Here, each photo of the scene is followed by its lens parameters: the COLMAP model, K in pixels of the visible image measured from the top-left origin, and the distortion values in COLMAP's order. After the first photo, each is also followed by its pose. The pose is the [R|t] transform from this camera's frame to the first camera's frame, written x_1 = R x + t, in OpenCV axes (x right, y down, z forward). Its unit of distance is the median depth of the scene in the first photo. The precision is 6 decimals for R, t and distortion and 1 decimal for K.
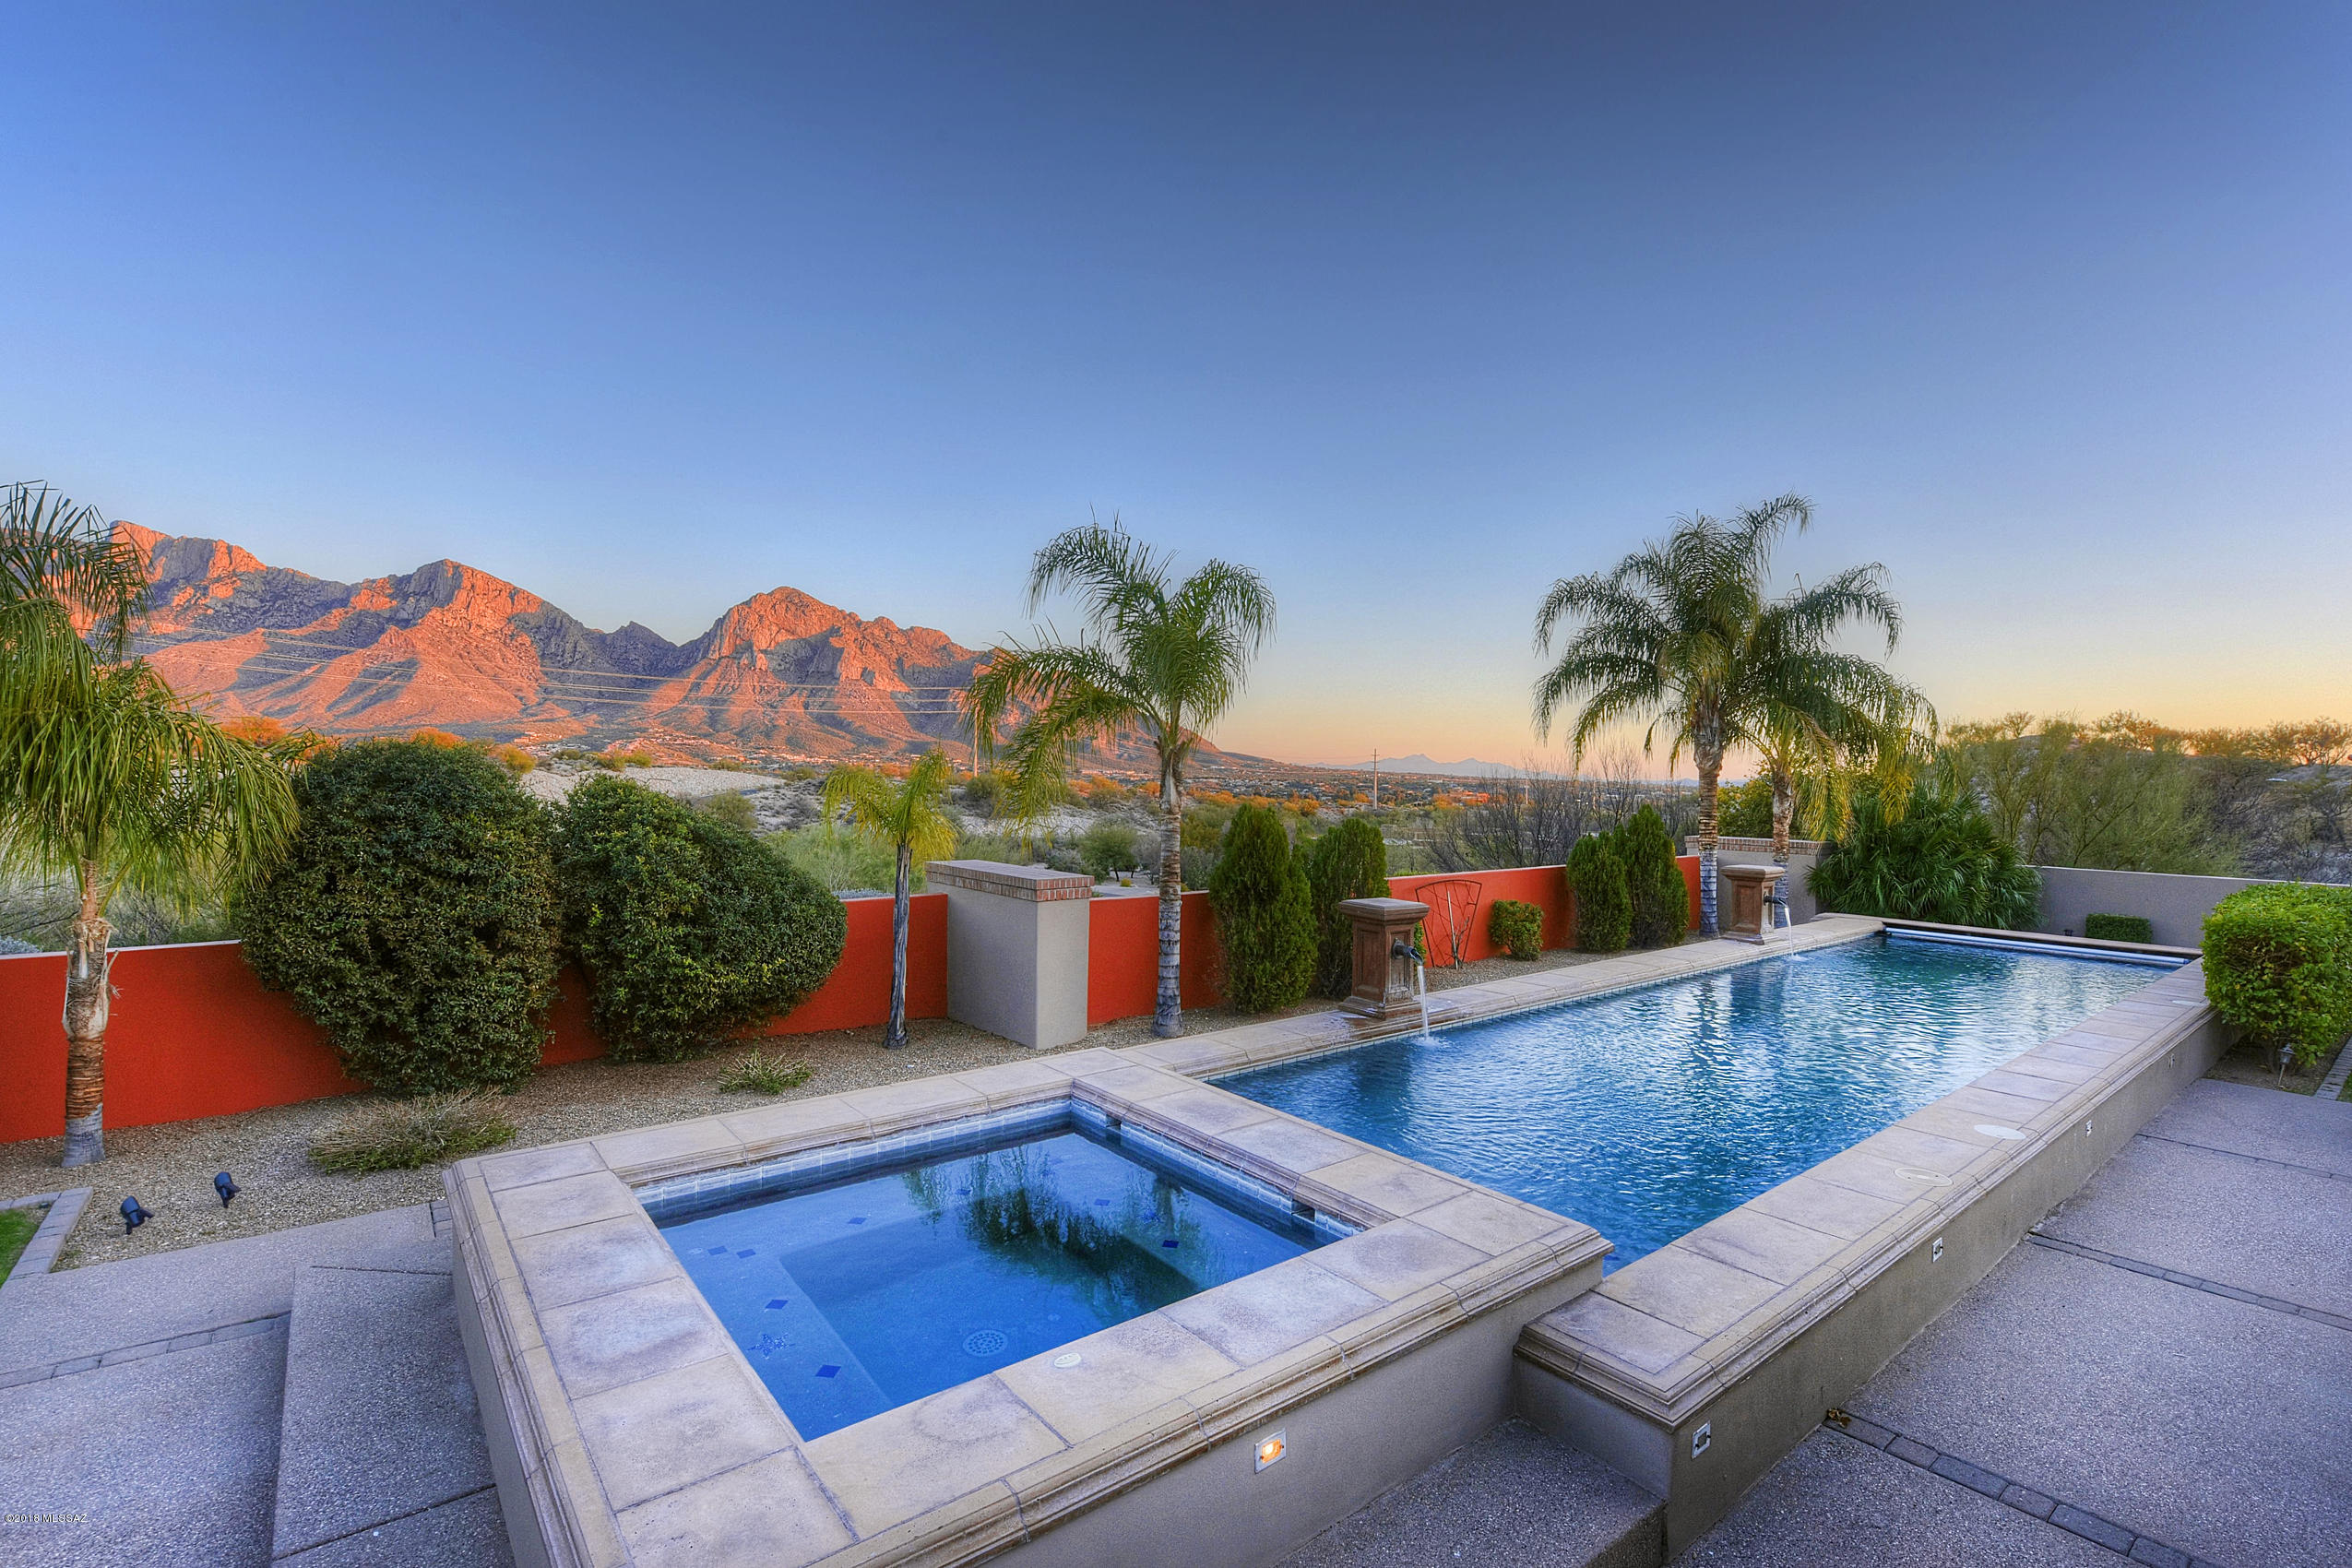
lens RADIAL K [[1088.5, 0, 1168.4], [0, 1088.5, 805.7], [0, 0, 1]] dist [0.000915, -0.012601]
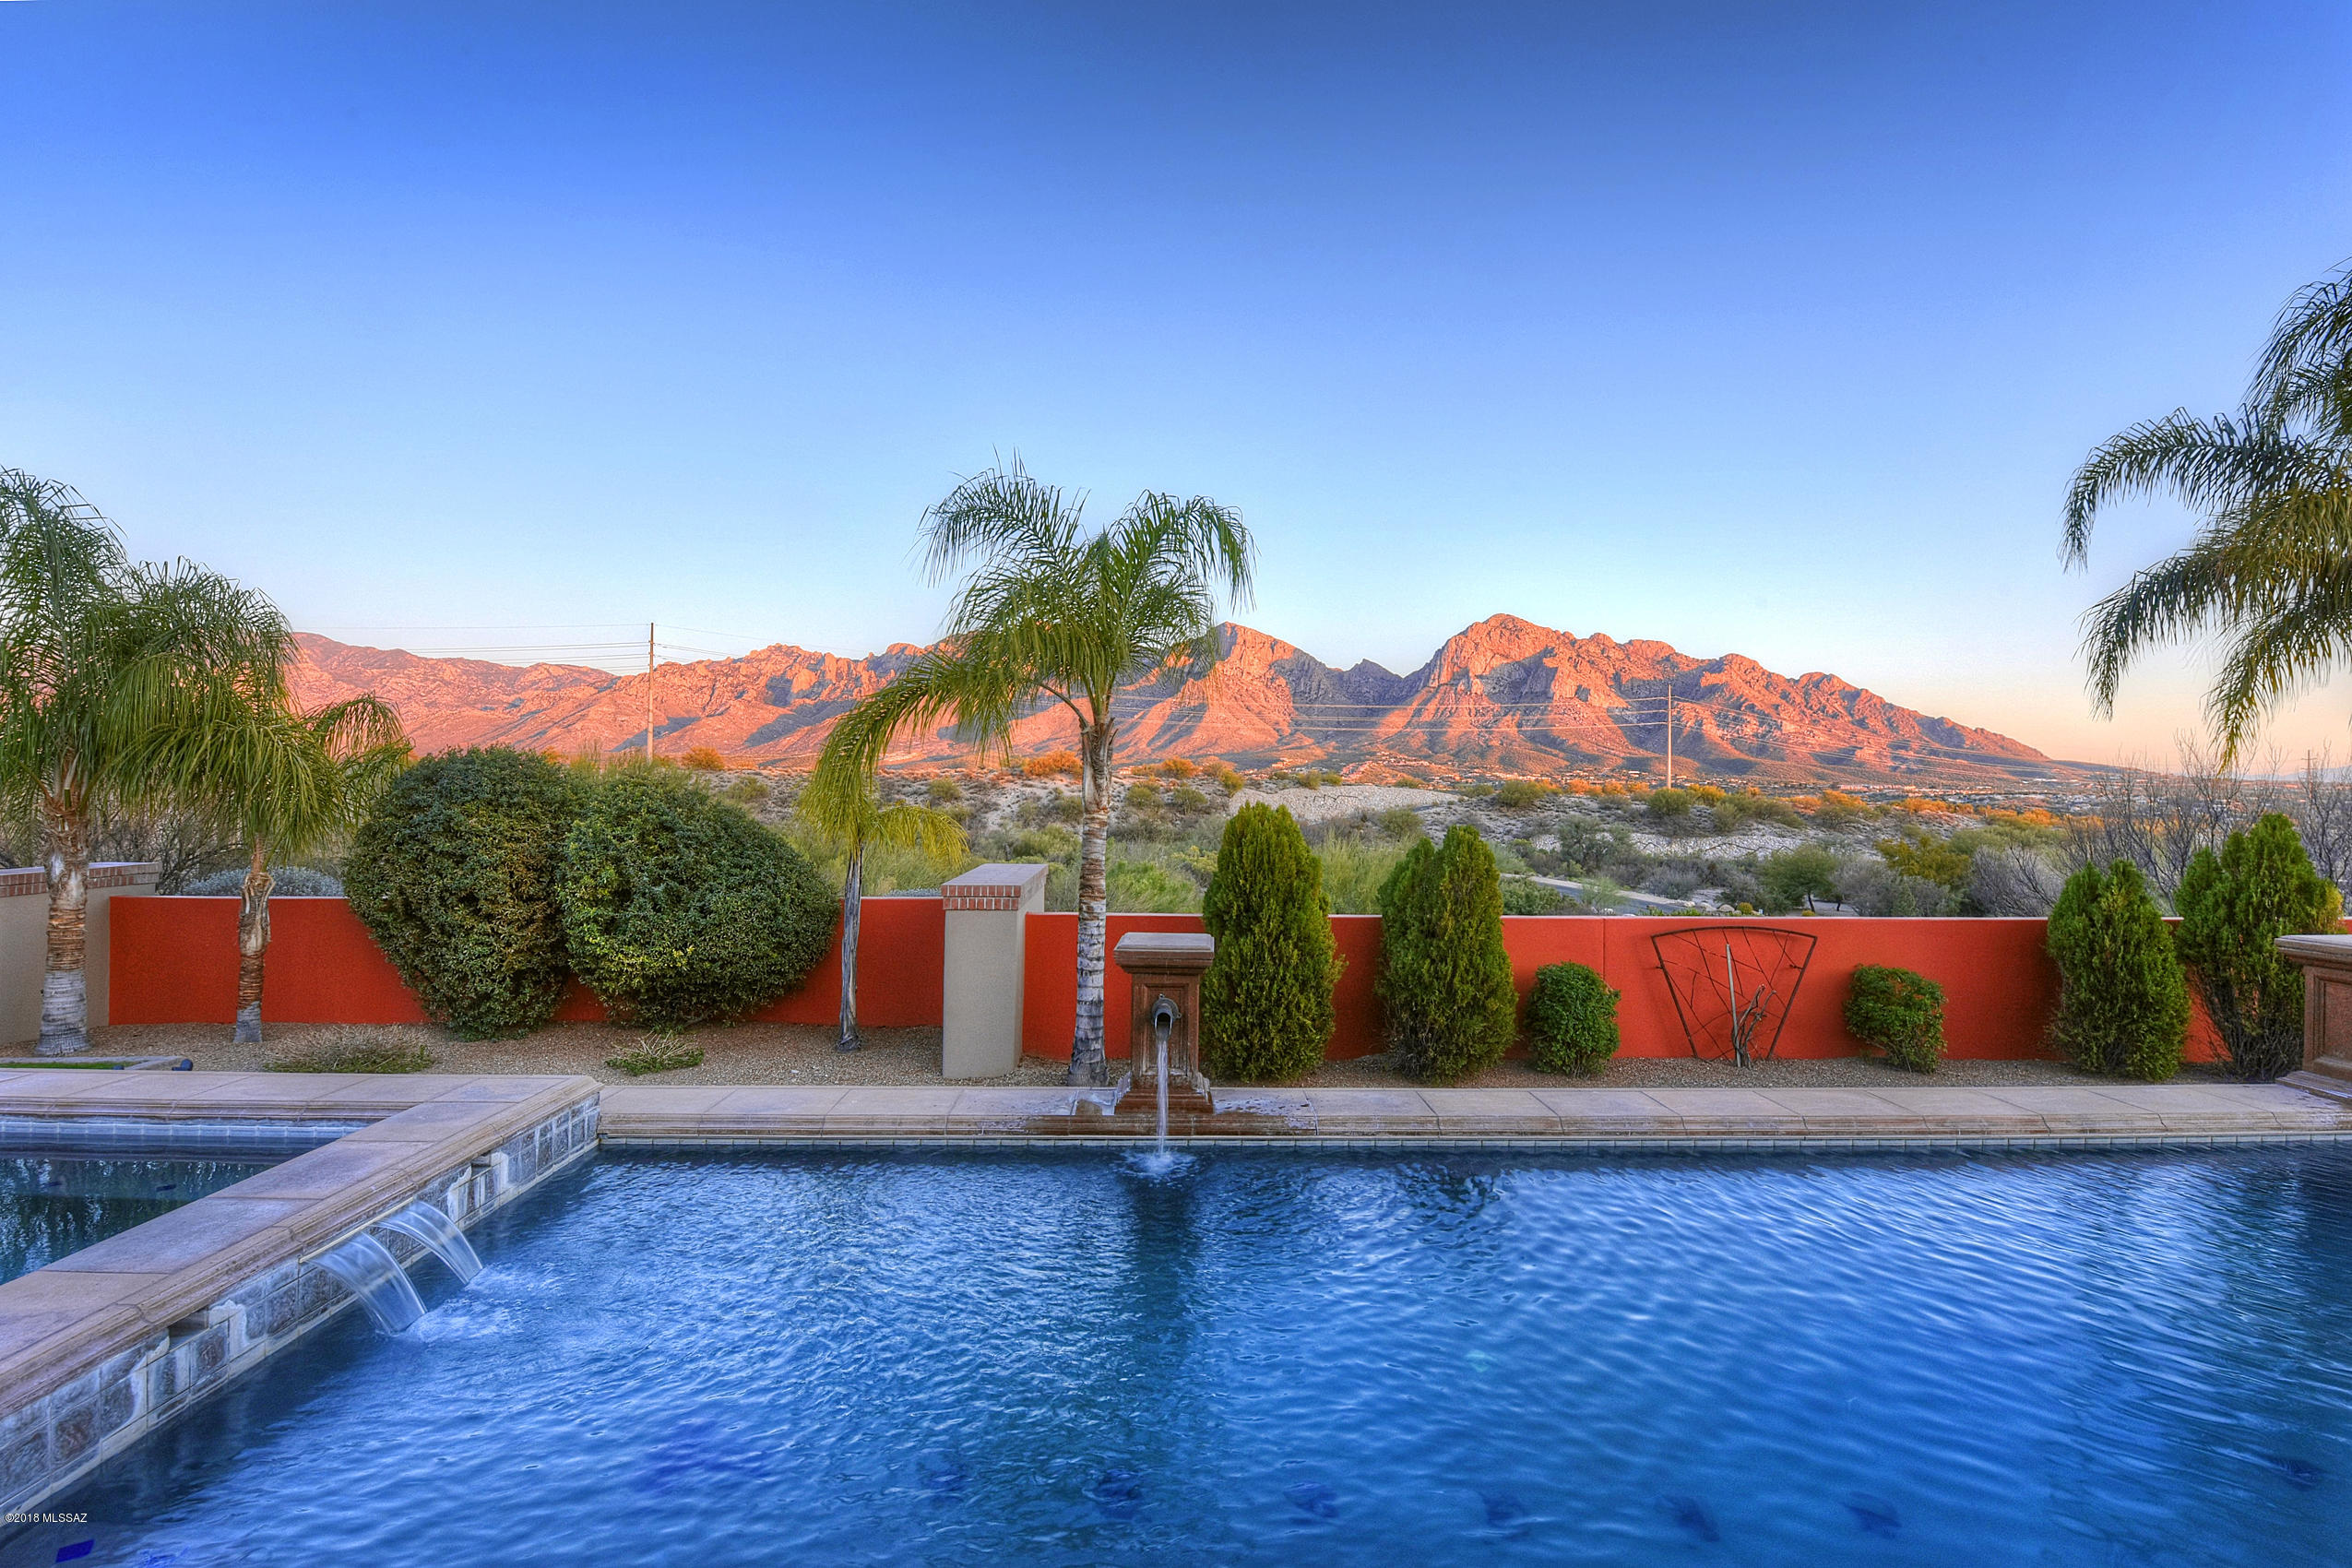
lens RADIAL K [[1044.3, 0, 1258.9], [0, 1044.3, 776.9], [0, 0, 1]] dist [0.000169, -0.000174]
pose [[0.780712, -0.016649, -0.624669, 0.107222], [-0.012632, 0.999020, -0.042413, 0.002211], [0.624764, 0.041004, 0.779737, 0.084707]]
